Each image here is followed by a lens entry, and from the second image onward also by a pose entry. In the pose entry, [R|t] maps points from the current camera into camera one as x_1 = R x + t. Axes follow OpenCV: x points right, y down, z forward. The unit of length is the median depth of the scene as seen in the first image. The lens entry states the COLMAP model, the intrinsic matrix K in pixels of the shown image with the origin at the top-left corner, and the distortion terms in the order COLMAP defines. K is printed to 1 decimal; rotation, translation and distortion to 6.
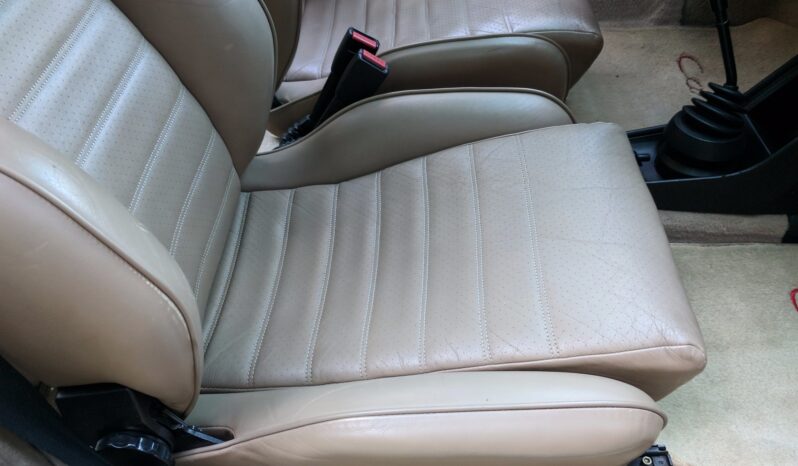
lens RADIAL K [[681.5, 0, 410.0], [0, 681.5, 237.5], [0, 0, 1]] dist [-0.003378, -0.005261]
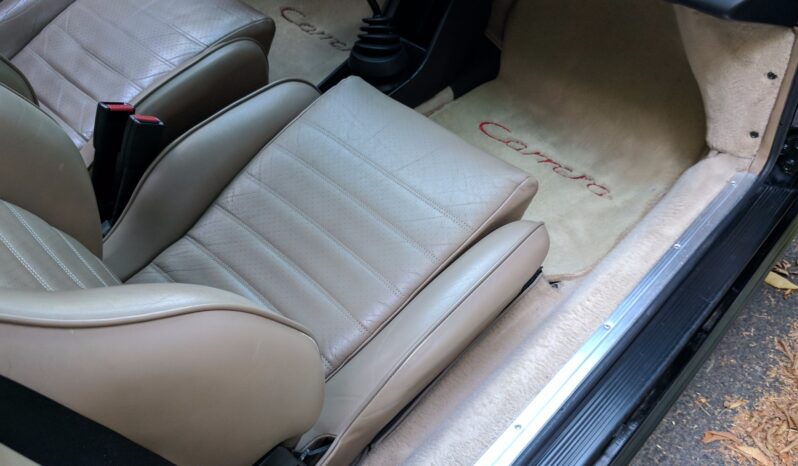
lens RADIAL K [[675.1, 0, 399.0], [0, 675.1, 233.0], [0, 0, 1]] dist [0.014929, 0.001875]
pose [[0.686344, -0.532943, 0.494877, -0.400806], [0.510110, 0.837772, 0.194743, -0.119263], [-0.518382, 0.118781, 0.846860, -0.062407]]
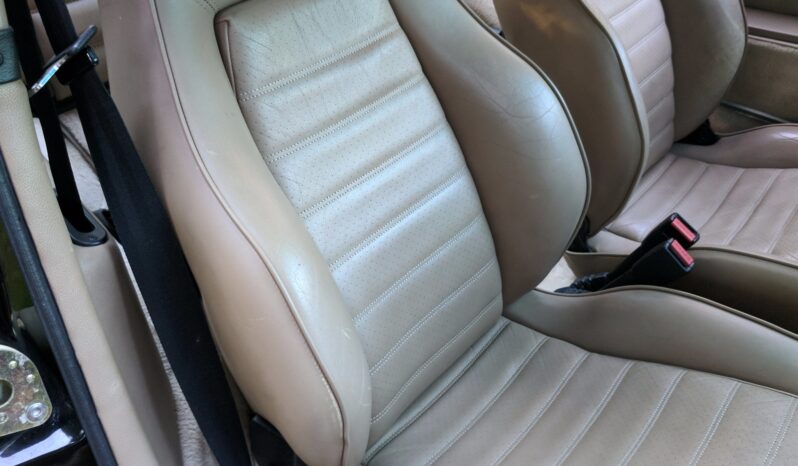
lens RADIAL K [[681.5, 0, 410.0], [0, 681.5, 237.5], [0, 0, 1]] dist [-0.003378, -0.005261]
pose [[0.787261, 0.377434, -0.487611, 0.108016], [-0.438204, 0.898798, -0.011779, -0.103394], [0.433818, 0.222946, 0.872982, -0.010187]]
